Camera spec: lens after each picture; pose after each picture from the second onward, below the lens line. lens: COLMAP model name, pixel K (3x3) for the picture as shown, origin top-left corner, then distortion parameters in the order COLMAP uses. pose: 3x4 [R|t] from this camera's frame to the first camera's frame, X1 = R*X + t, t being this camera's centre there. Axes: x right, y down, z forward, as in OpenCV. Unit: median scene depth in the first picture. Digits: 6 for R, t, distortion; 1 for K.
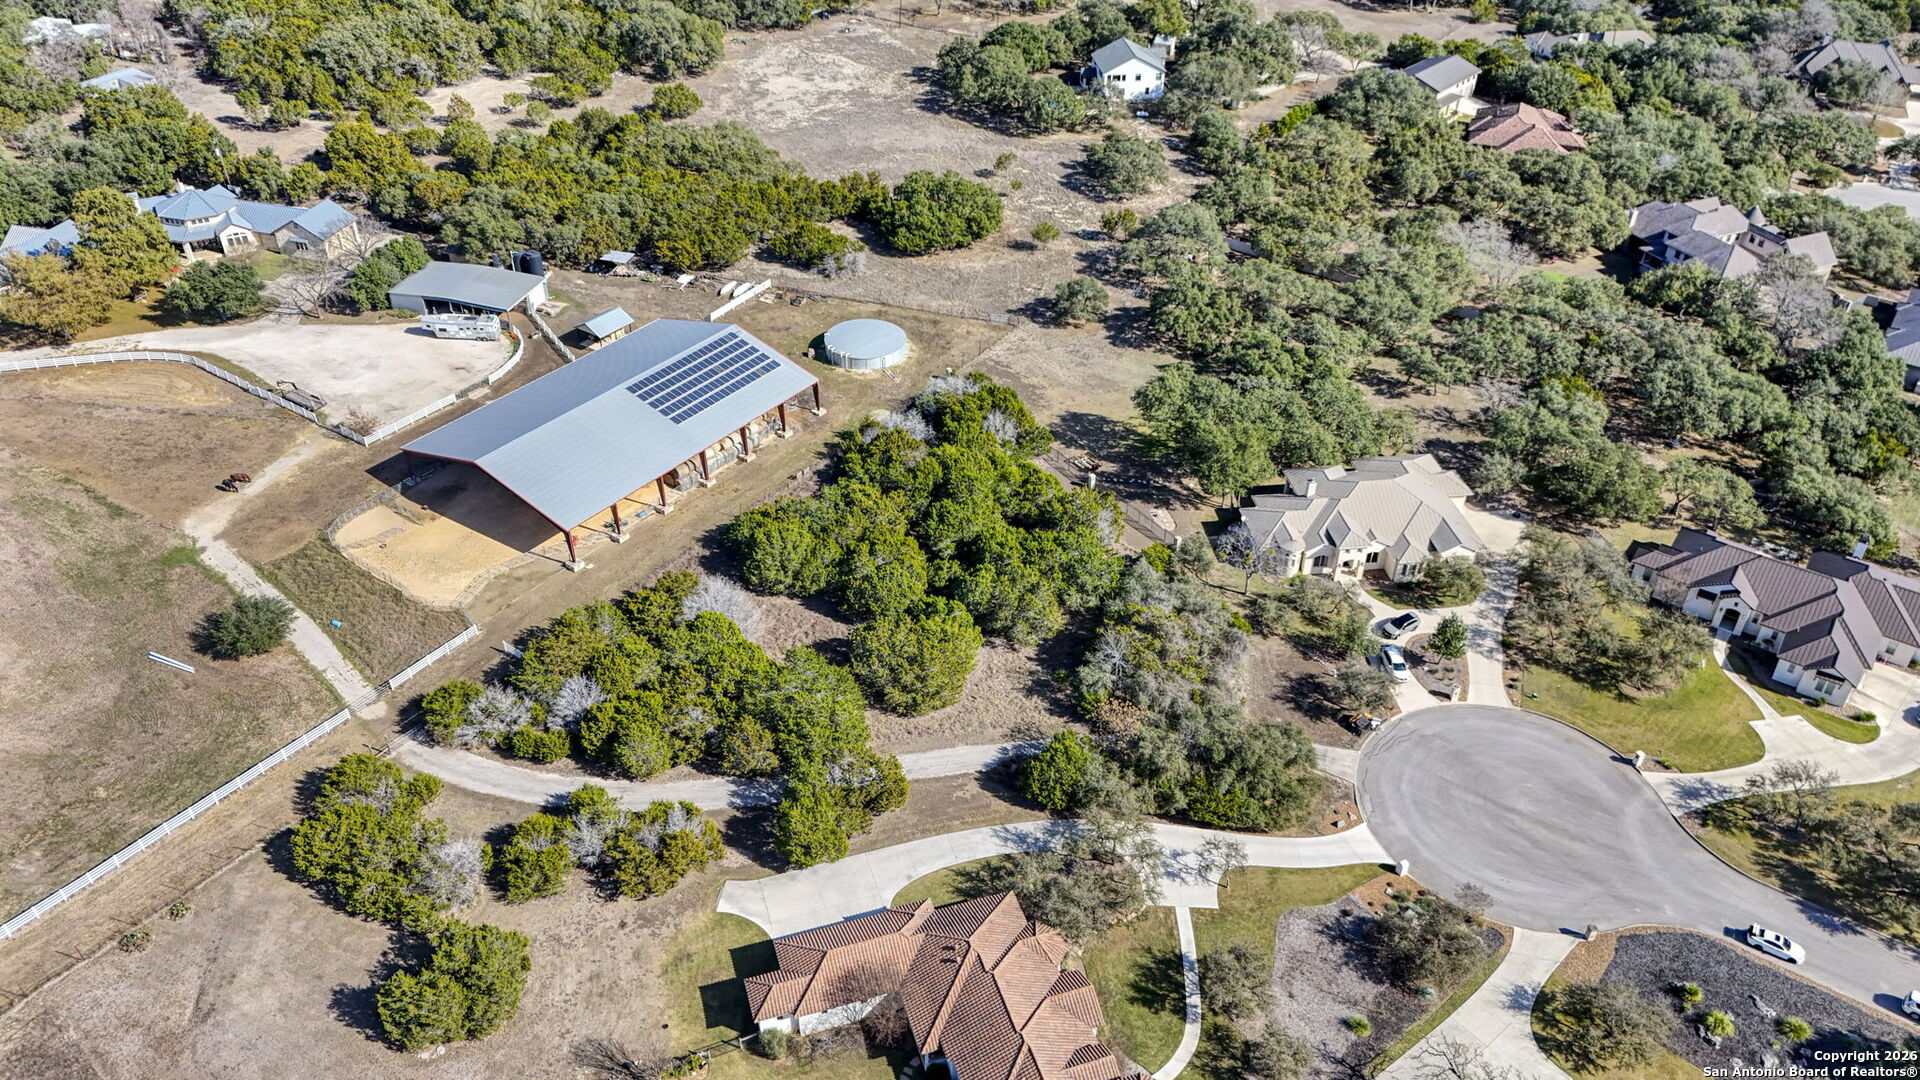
lens RADIAL K [[1423.1, 0, 985.1], [0, 1423.1, 540.9], [0, 0, 1]] dist [0.066810, -0.059456]
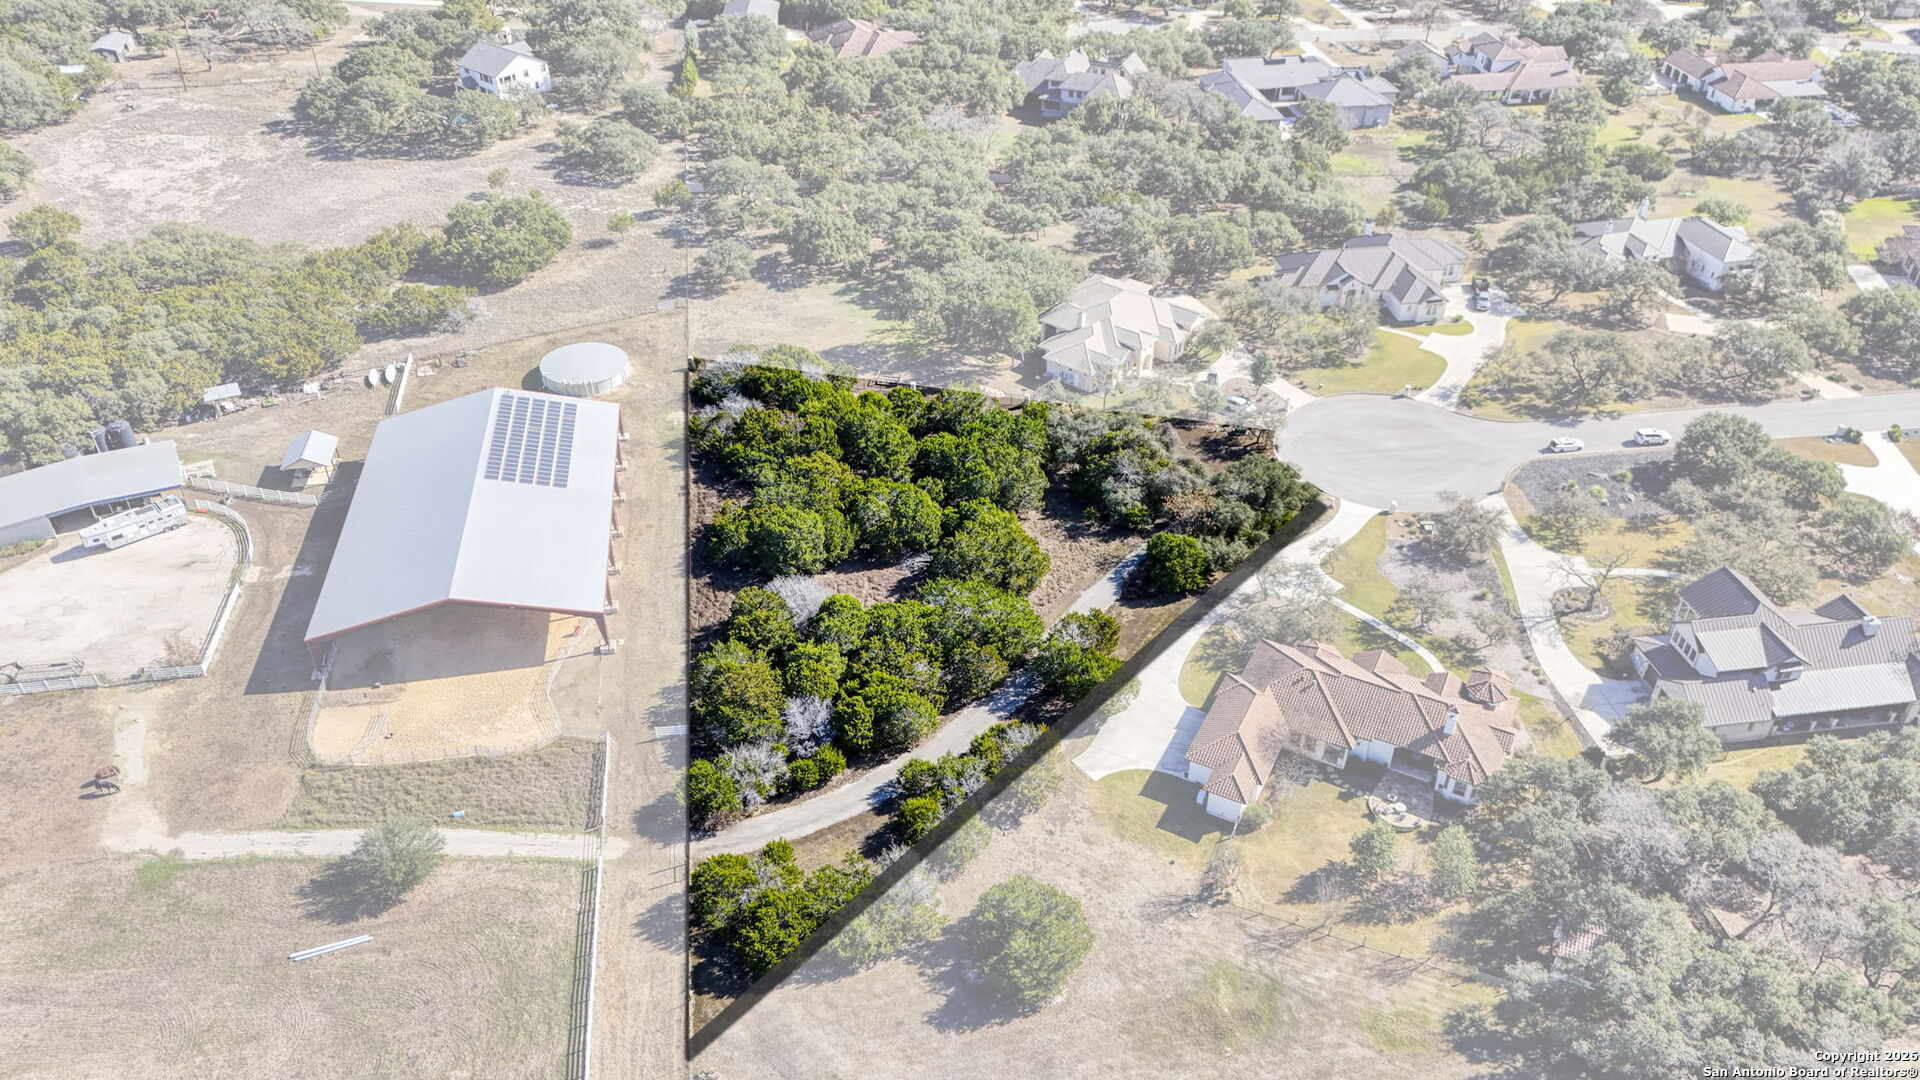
lens RADIAL K [[1423.1, 0, 963.3], [0, 1423.1, 521.4], [0, 0, 1]] dist [0.066810, -0.059456]
pose [[0.713520, -0.407927, 0.569636, -0.660255], [0.408342, 0.902788, 0.135019, -0.094508], [-0.569338, 0.136267, 0.810731, 0.106061]]
